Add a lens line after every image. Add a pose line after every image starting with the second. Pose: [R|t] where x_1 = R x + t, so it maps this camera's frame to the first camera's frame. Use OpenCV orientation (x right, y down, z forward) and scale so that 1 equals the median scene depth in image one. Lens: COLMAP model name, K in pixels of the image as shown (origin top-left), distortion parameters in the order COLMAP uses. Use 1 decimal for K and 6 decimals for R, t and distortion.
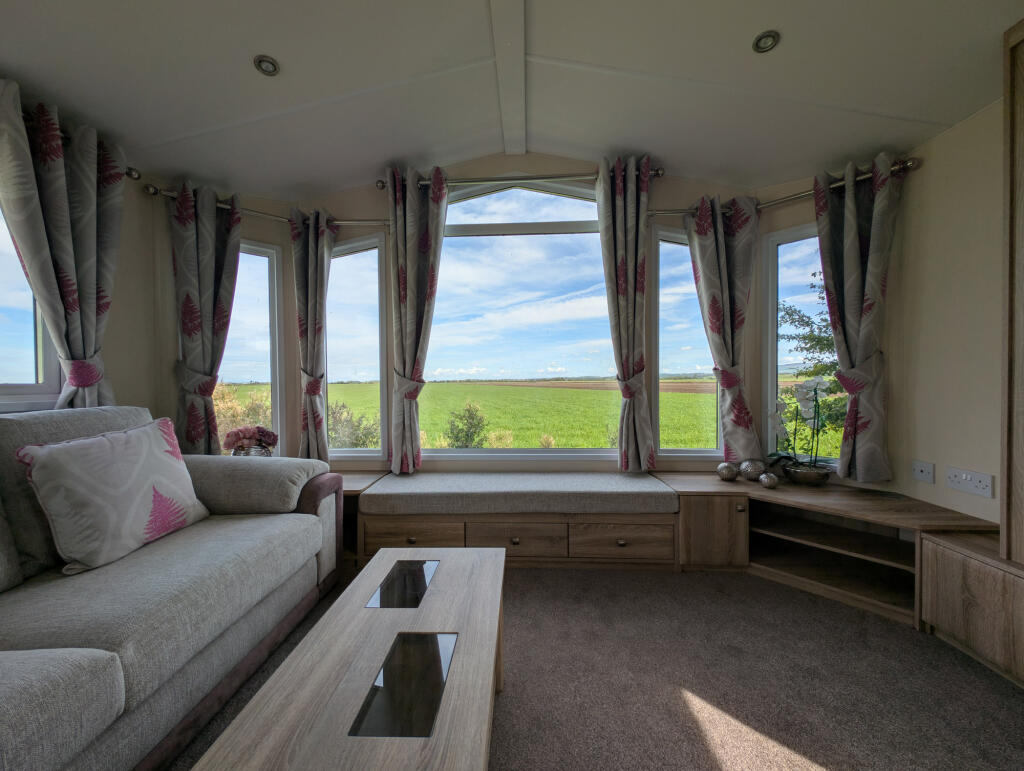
lens RADIAL K [[359.6, 0, 512.0], [0, 359.6, 385.5], [0, 0, 1]] dist [0.000064, -0.000276]
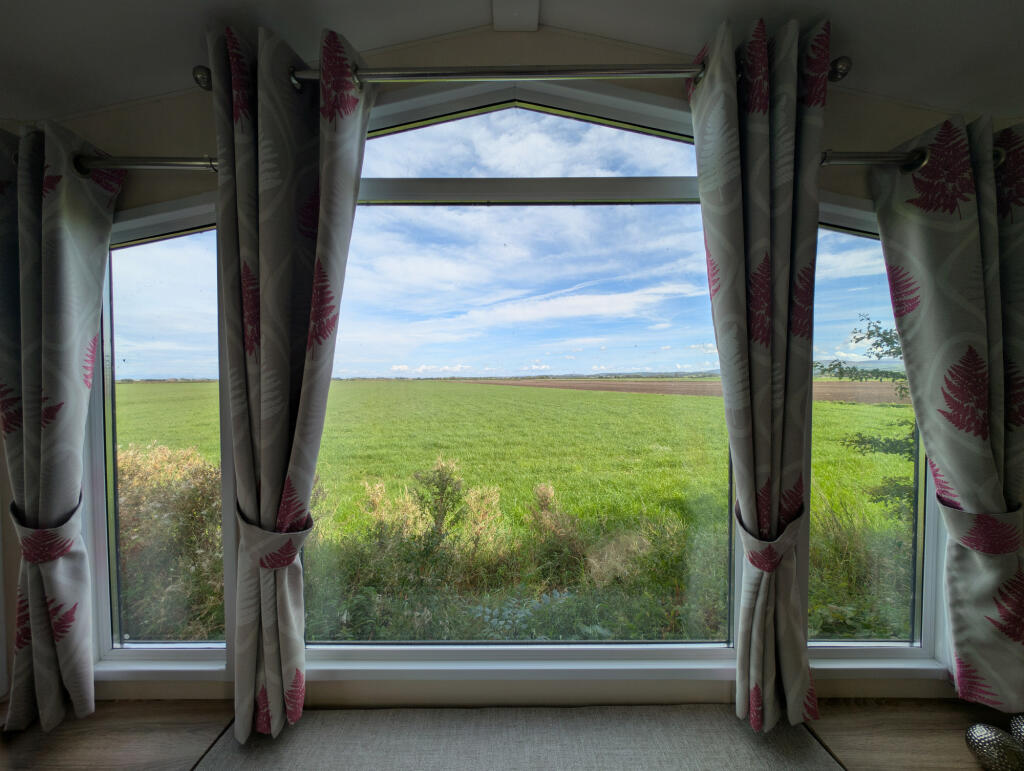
lens RADIAL K [[358.6, 0, 513.5], [0, 358.6, 384.0], [0, 0, 1]] dist [-0.005700, -0.000316]
pose [[0.998865, 0.003433, 0.047514, -0.012936], [-0.003582, 0.999989, 0.003067, -0.196111], [-0.047503, -0.003234, 0.998866, 0.568002]]
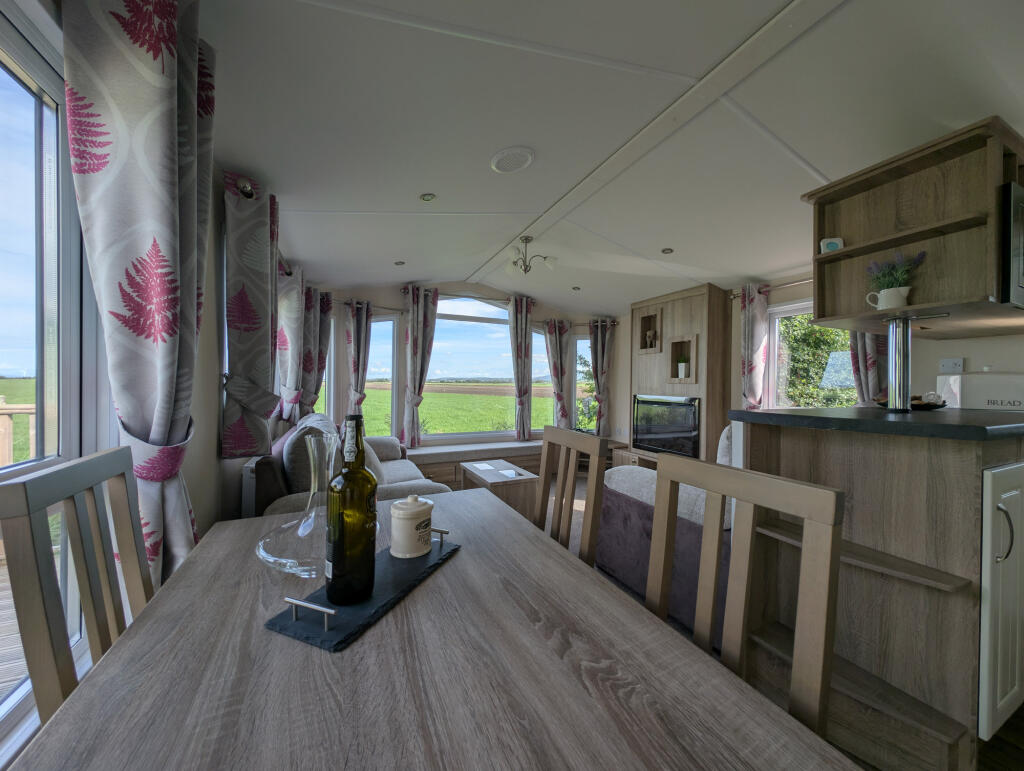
lens RADIAL K [[361.9, 0, 510.8], [0, 361.9, 387.1], [0, 0, 1]] dist [-0.002076, -0.000256]
pose [[0.889438, 0.014089, 0.456839, -0.721545], [-0.013685, 0.999898, -0.004194, -0.067022], [-0.456851, -0.002521, 0.889539, -0.905248]]
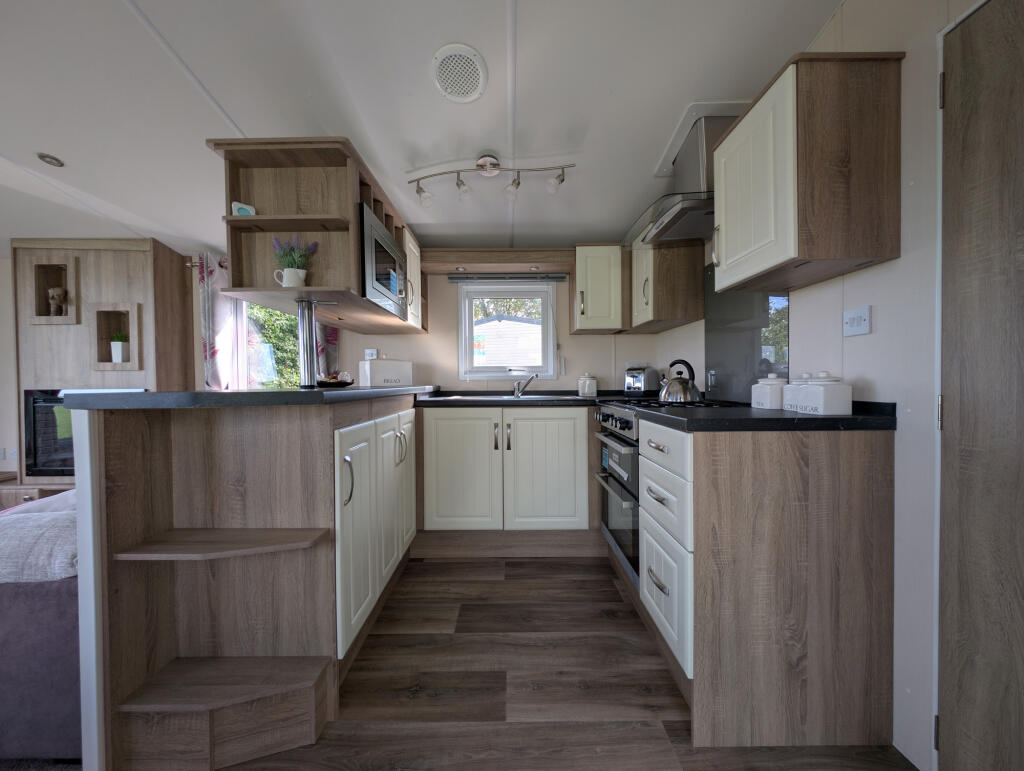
lens RADIAL K [[361.9, 0, 510.8], [0, 361.9, 387.1], [0, 0, 1]] dist [-0.002076, -0.000256]
pose [[-0.051800, -0.007990, 0.998625, -0.511490], [0.017930, 0.999799, 0.008929, -0.033777], [-0.998496, 0.018368, -0.051647, -1.011546]]
